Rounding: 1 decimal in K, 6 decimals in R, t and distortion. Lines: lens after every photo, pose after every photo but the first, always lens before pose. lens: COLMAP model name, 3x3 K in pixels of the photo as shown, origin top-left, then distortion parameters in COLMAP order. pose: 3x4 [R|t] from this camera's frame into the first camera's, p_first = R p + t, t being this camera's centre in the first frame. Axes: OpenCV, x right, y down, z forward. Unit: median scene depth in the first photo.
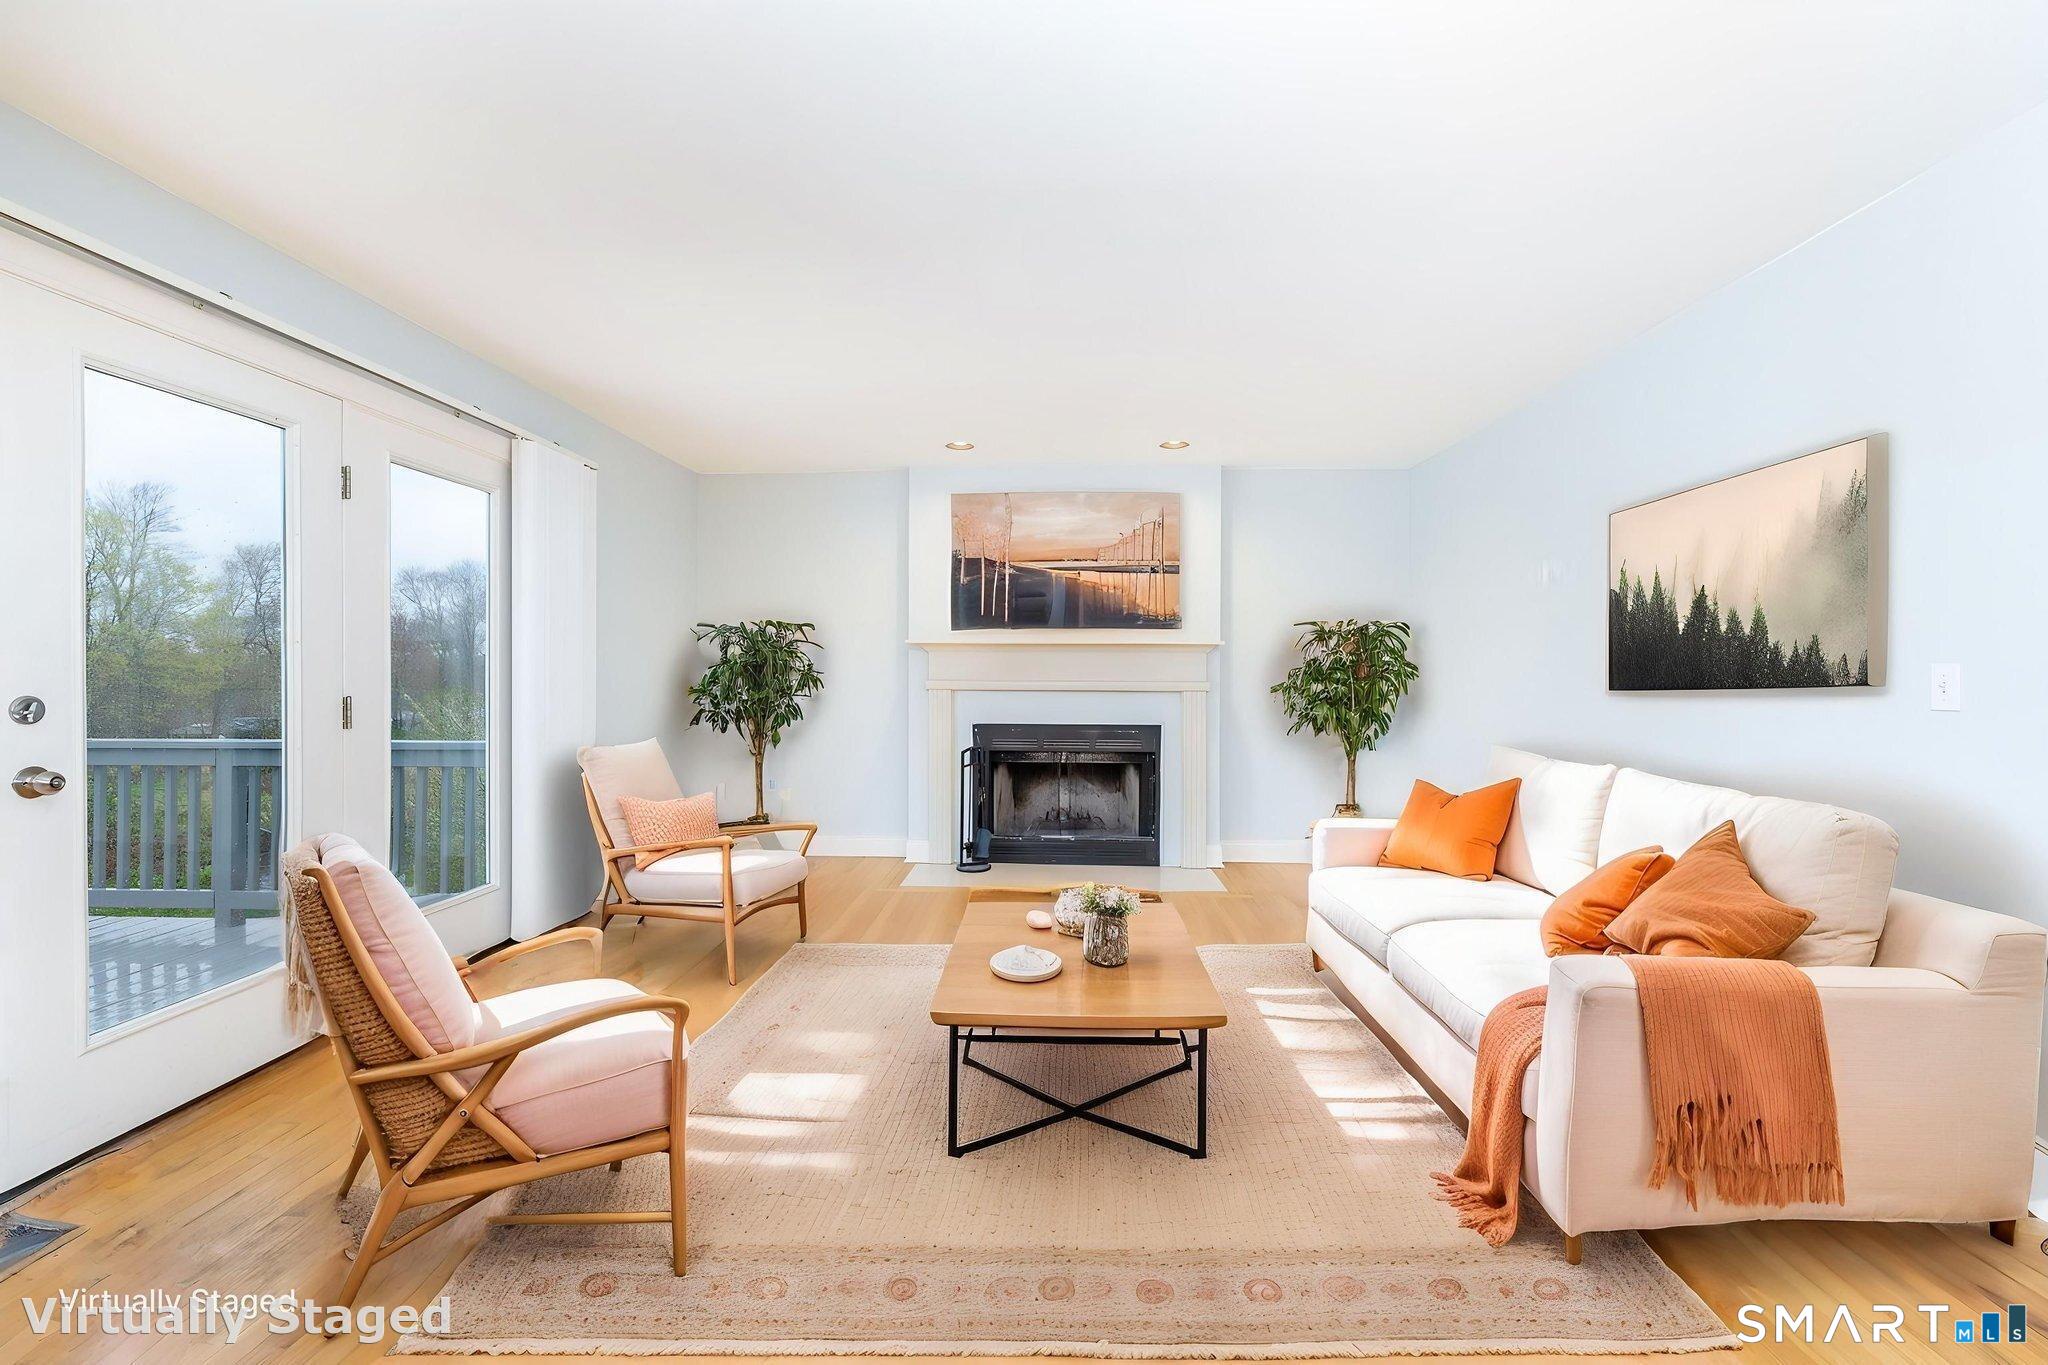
lens RADIAL K [[852.3, 0, 1013.8], [0, 852.3, 678.8], [0, 0, 1]] dist [0.000360, 0.000278]
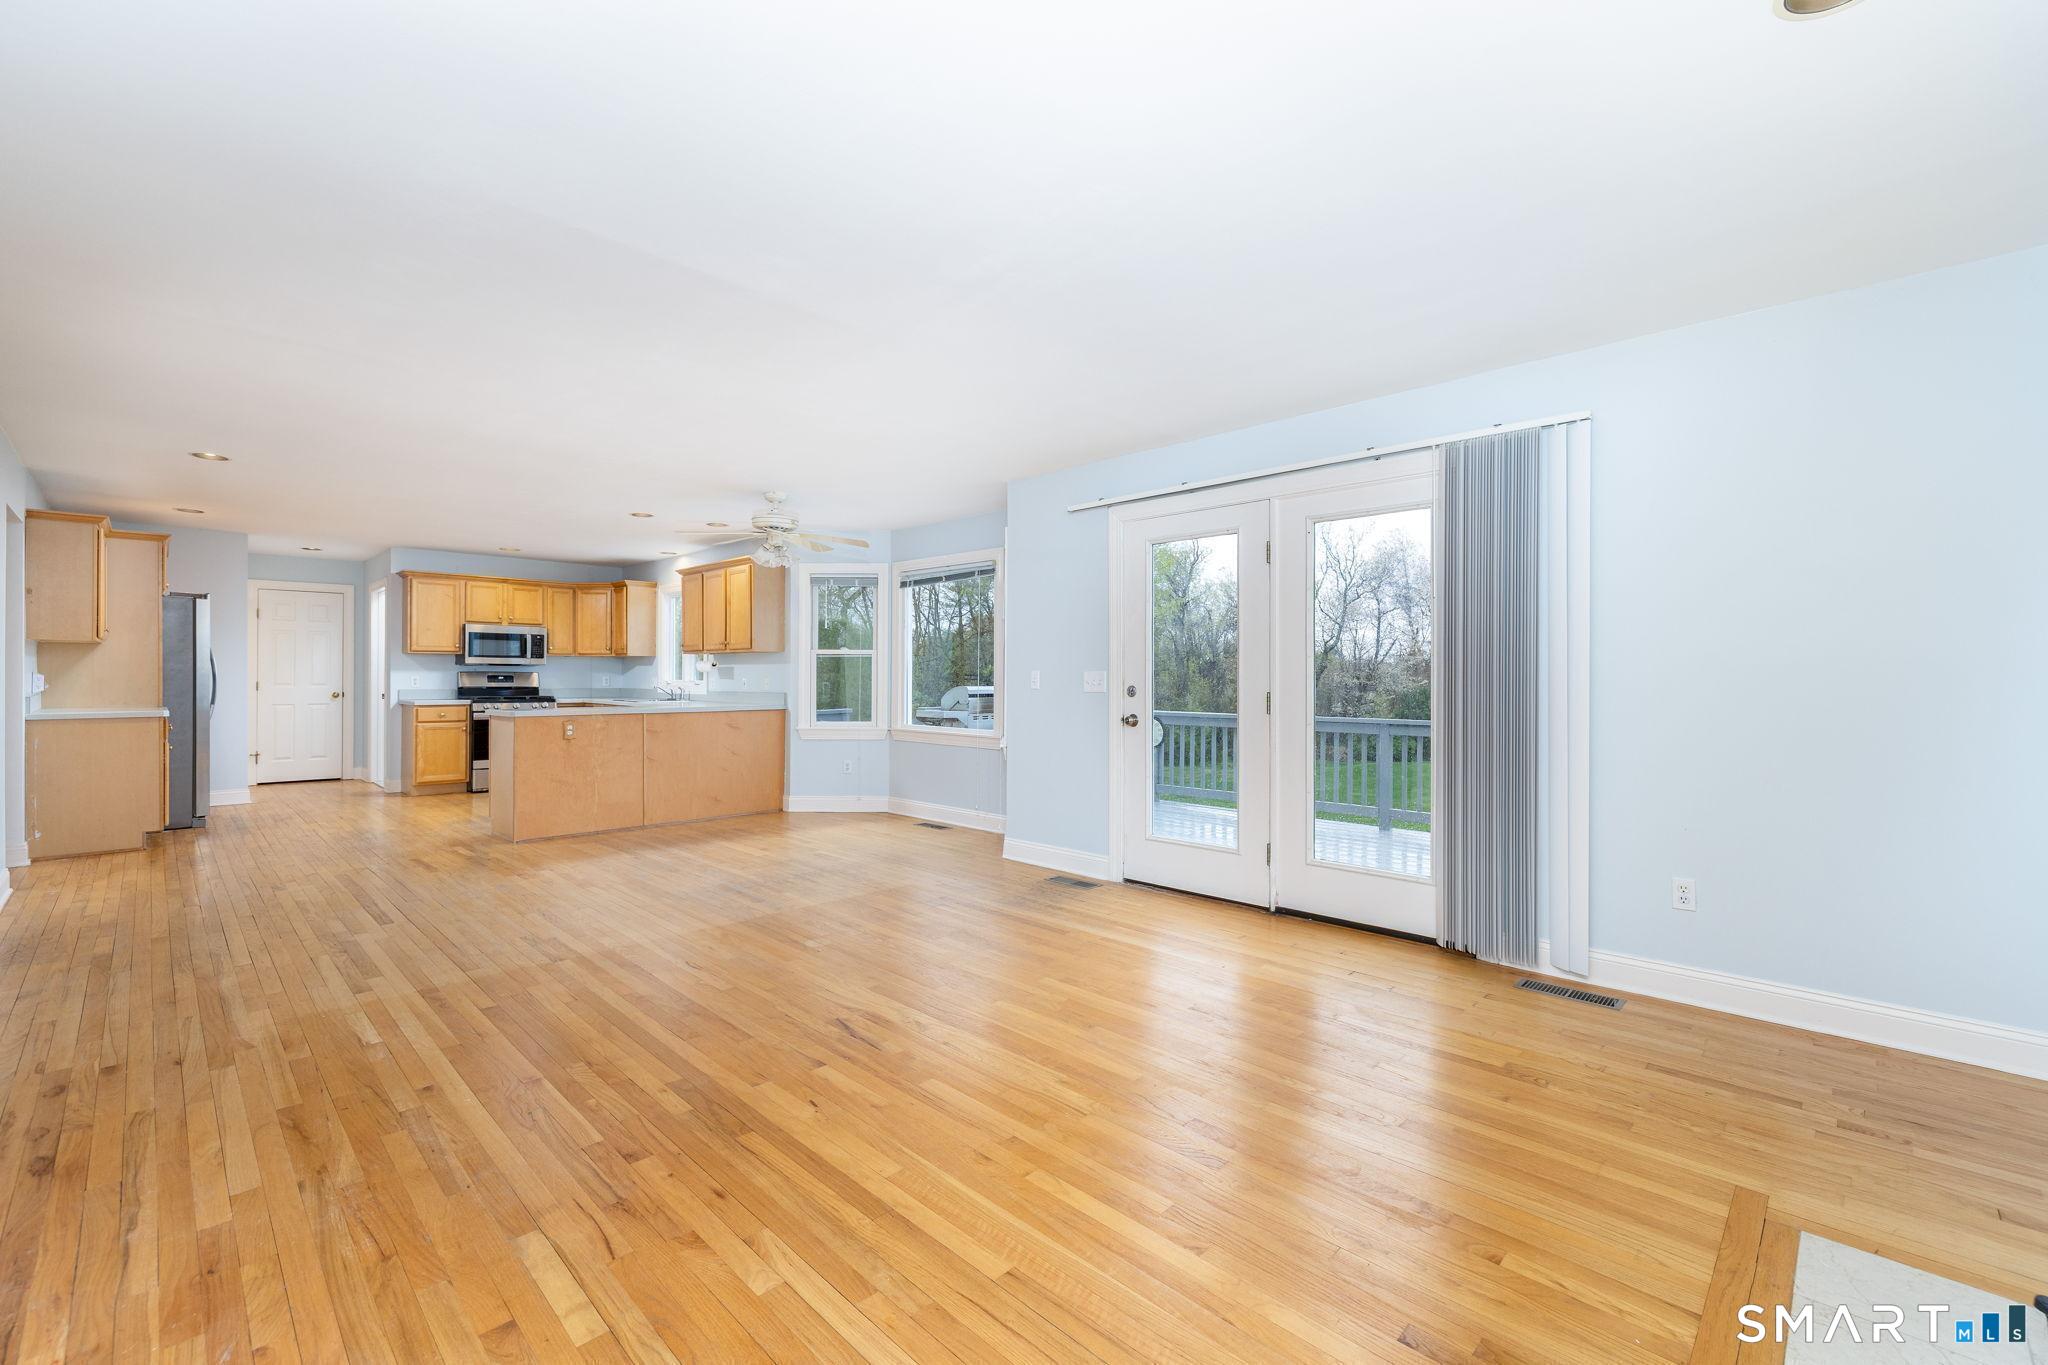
lens RADIAL K [[869.9, 0, 1010.3], [0, 869.9, 674.7], [0, 0, 1]] dist [0.000514, 0.000147]
pose [[-0.673914, -0.005285, -0.738791, 0.708174], [-0.008072, 0.999967, 0.000210, -0.004506], [0.738766, 0.006105, -0.673934, 1.789936]]
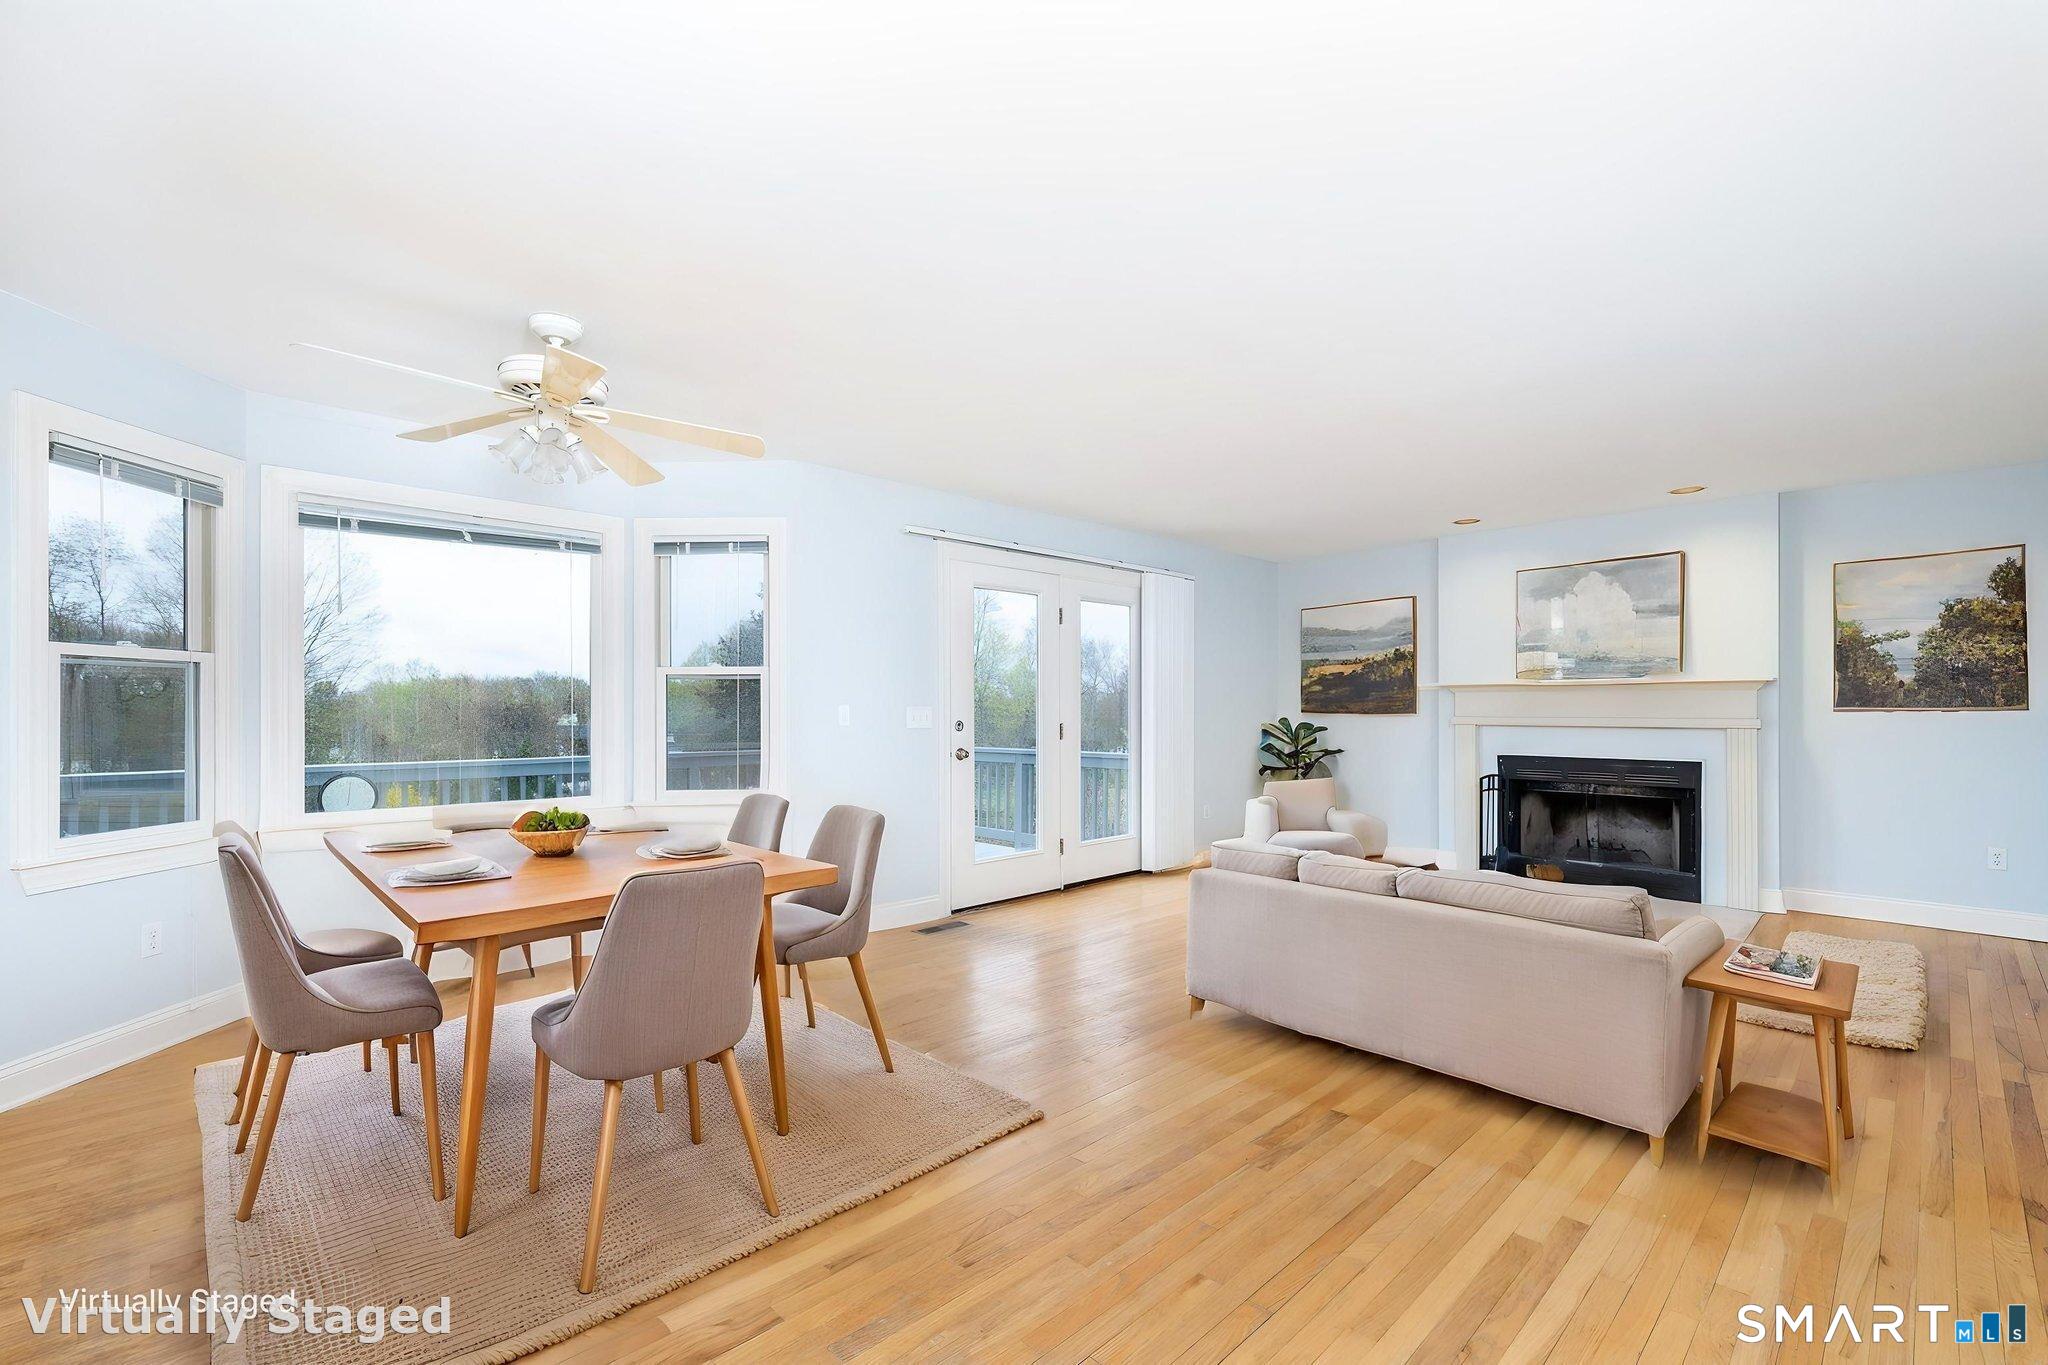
lens RADIAL K [[886.3, 0, 1020.0], [0, 886.3, 711.1], [0, 0, 1]] dist [0.000510, -0.000220]
pose [[0.729390, -0.002085, -0.684095, 0.593080], [-0.002822, 0.999978, -0.006057, 0.006166], [0.684092, 0.006349, 0.729368, -0.607053]]
